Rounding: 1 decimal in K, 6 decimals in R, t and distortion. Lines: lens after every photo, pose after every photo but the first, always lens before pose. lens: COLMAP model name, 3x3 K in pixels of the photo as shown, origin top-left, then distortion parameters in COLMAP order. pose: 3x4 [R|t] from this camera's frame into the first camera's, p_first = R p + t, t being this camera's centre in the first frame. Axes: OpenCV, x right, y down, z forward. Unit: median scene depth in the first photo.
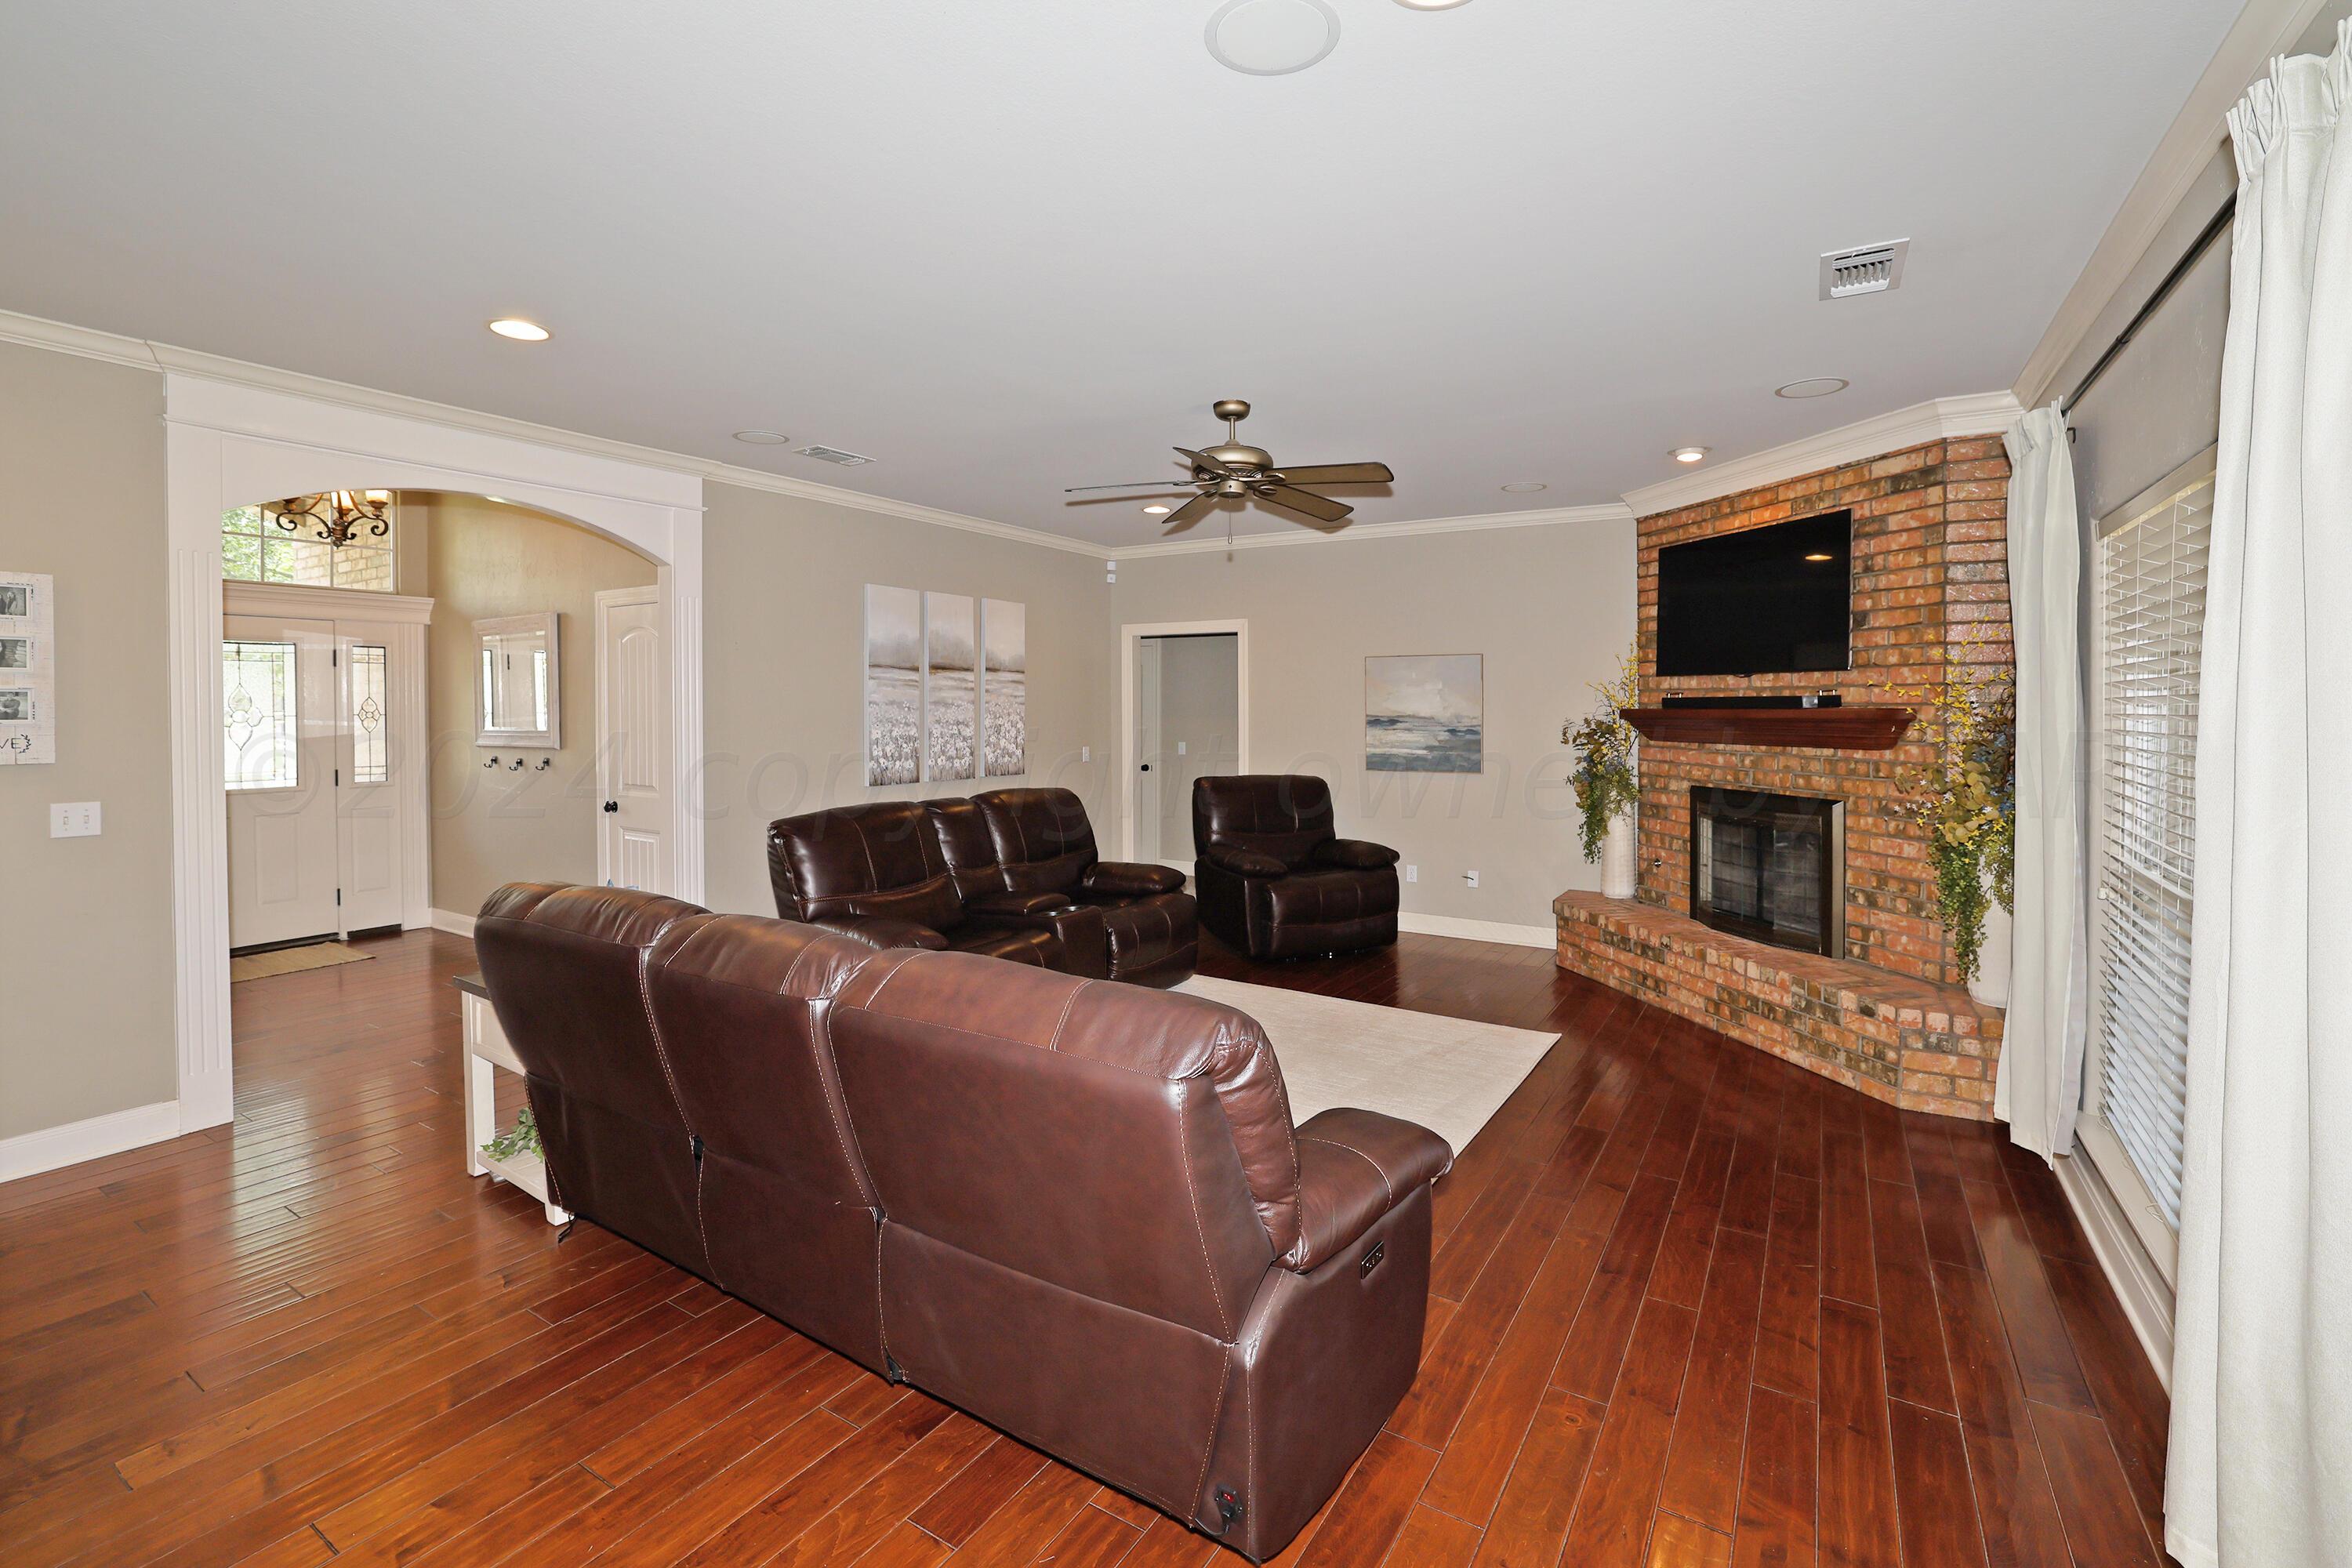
lens RADIAL K [[1033.3, 0, 1158.9], [0, 1033.3, 715.1], [0, 0, 1]] dist [-0.013964, 0.000589]
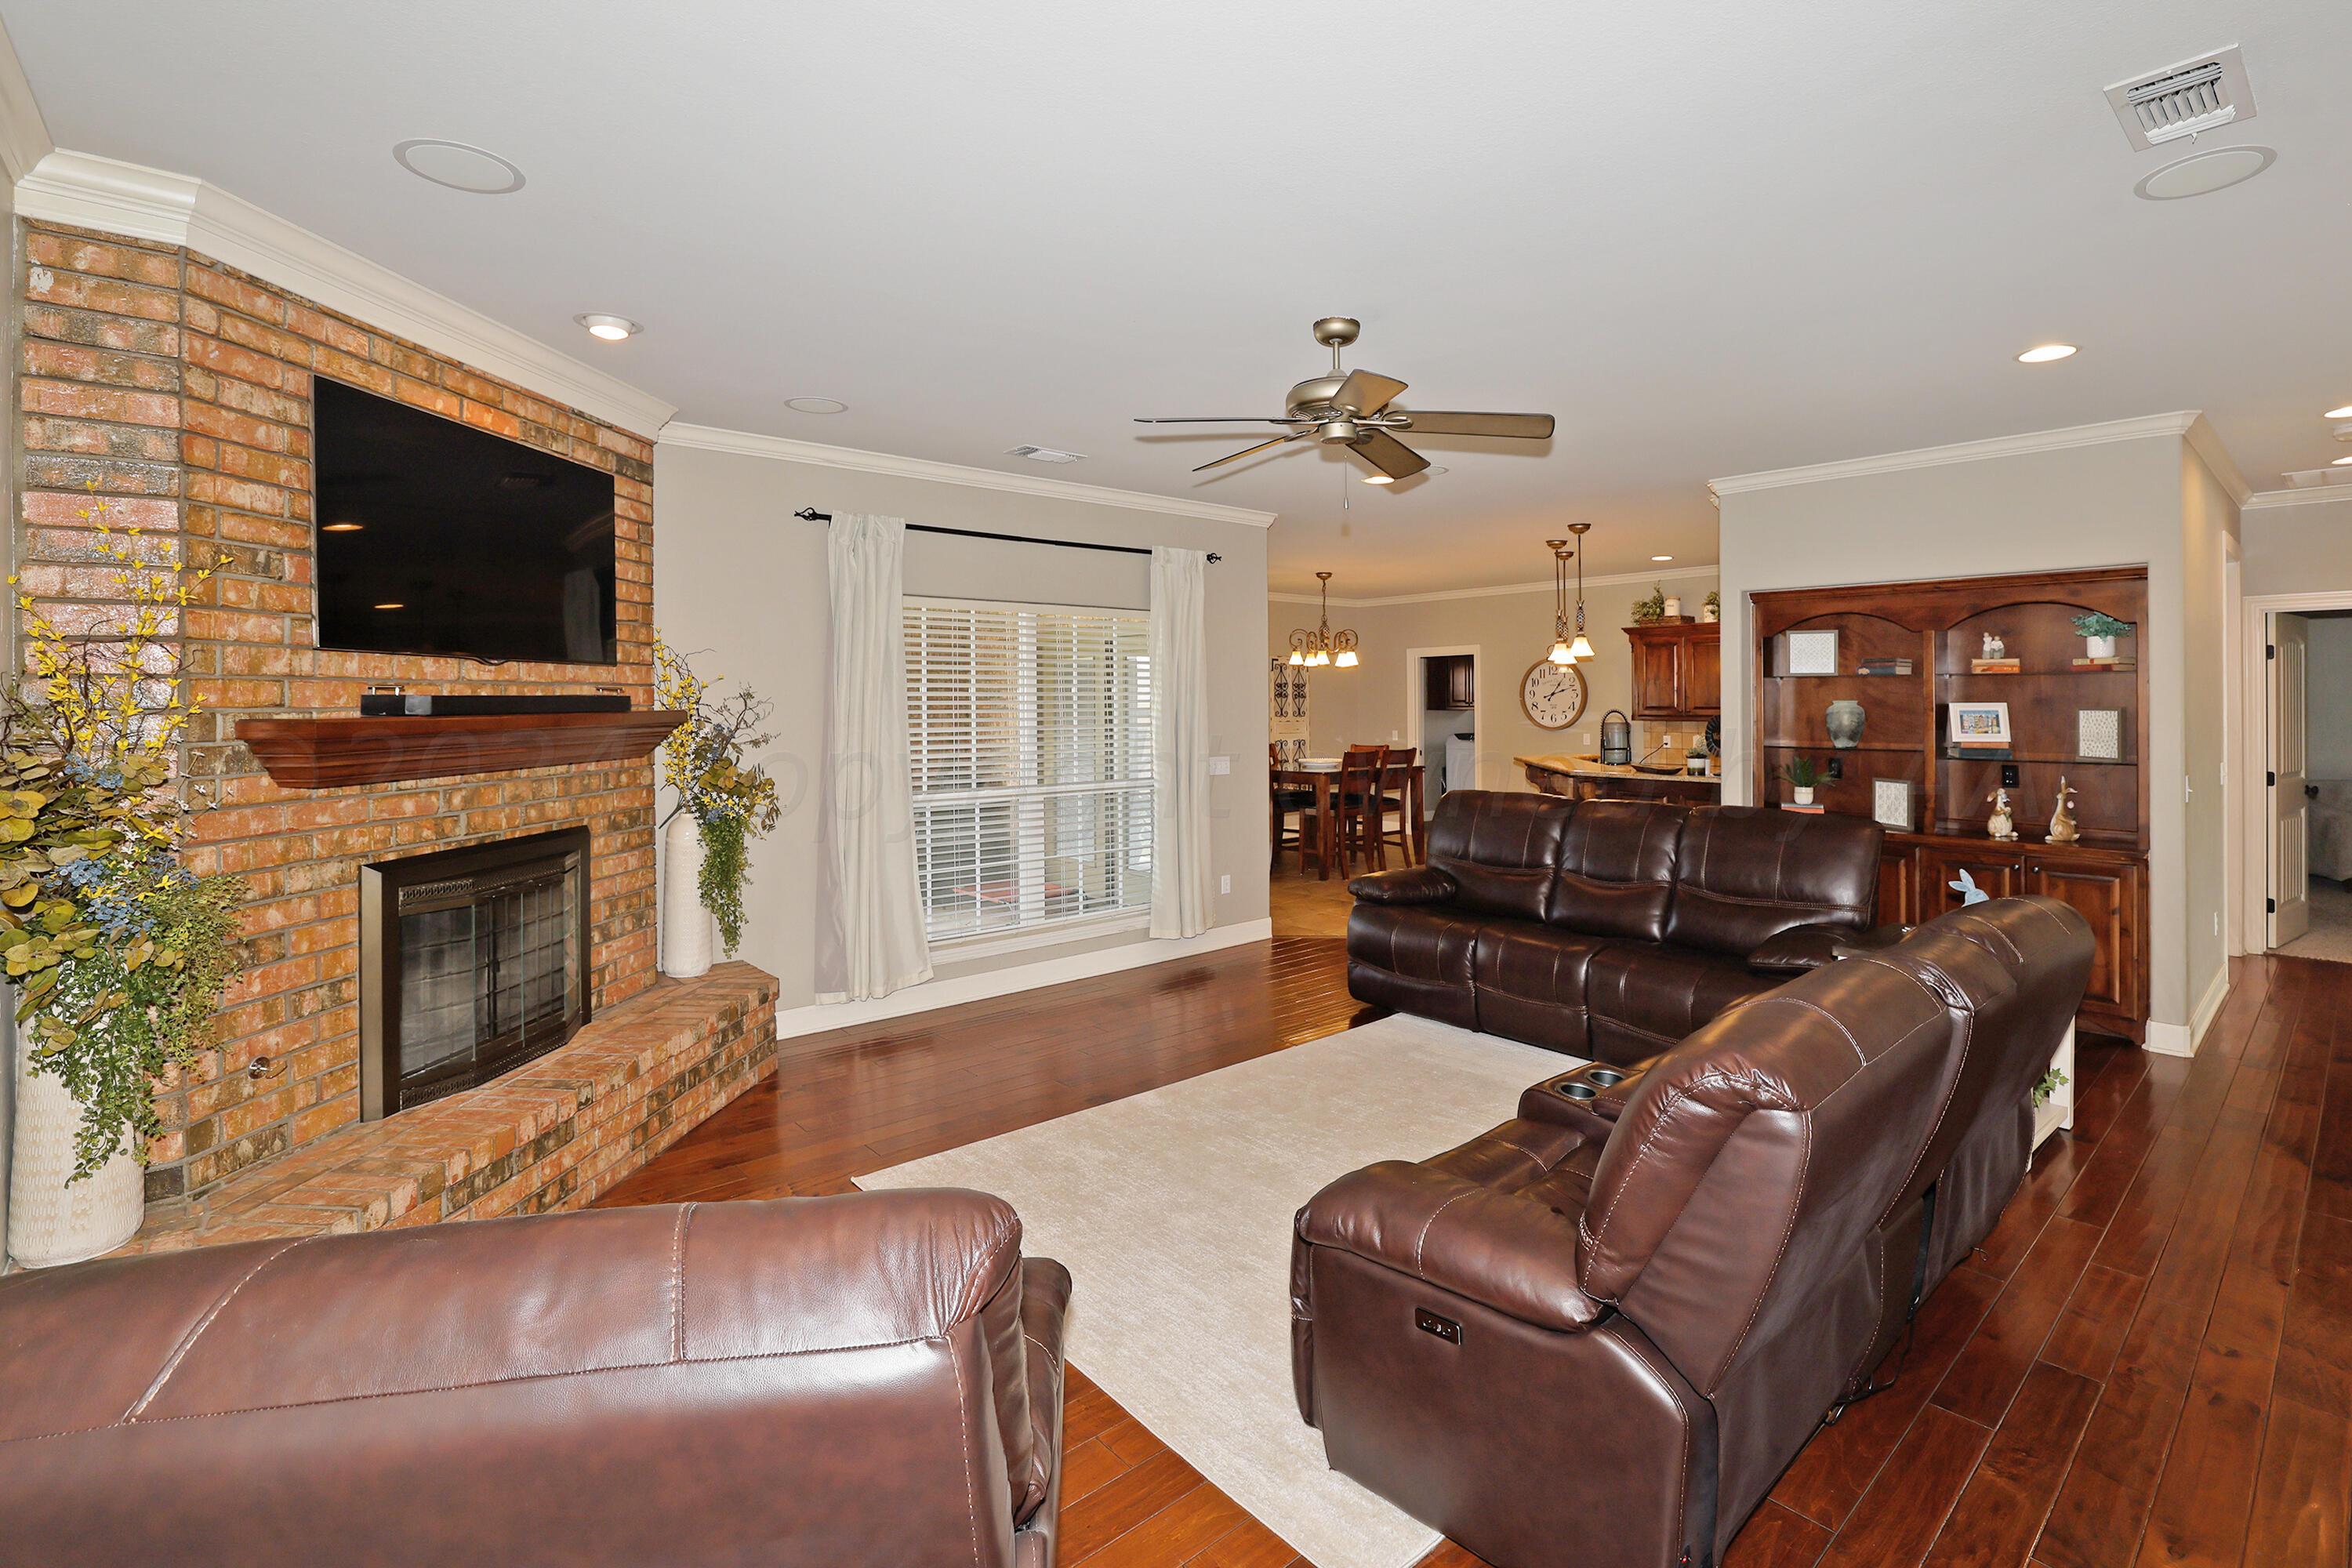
lens RADIAL K [[1091.4, 0, 1224.7], [0, 1091.4, 707.2], [0, 0, 1]] dist [0.002287, 0.000601]
pose [[-0.962828, -0.003097, 0.270098, -0.051357], [0.001874, 0.999834, 0.018145, -0.022634], [-0.270110, 0.017976, -0.962662, 1.552784]]
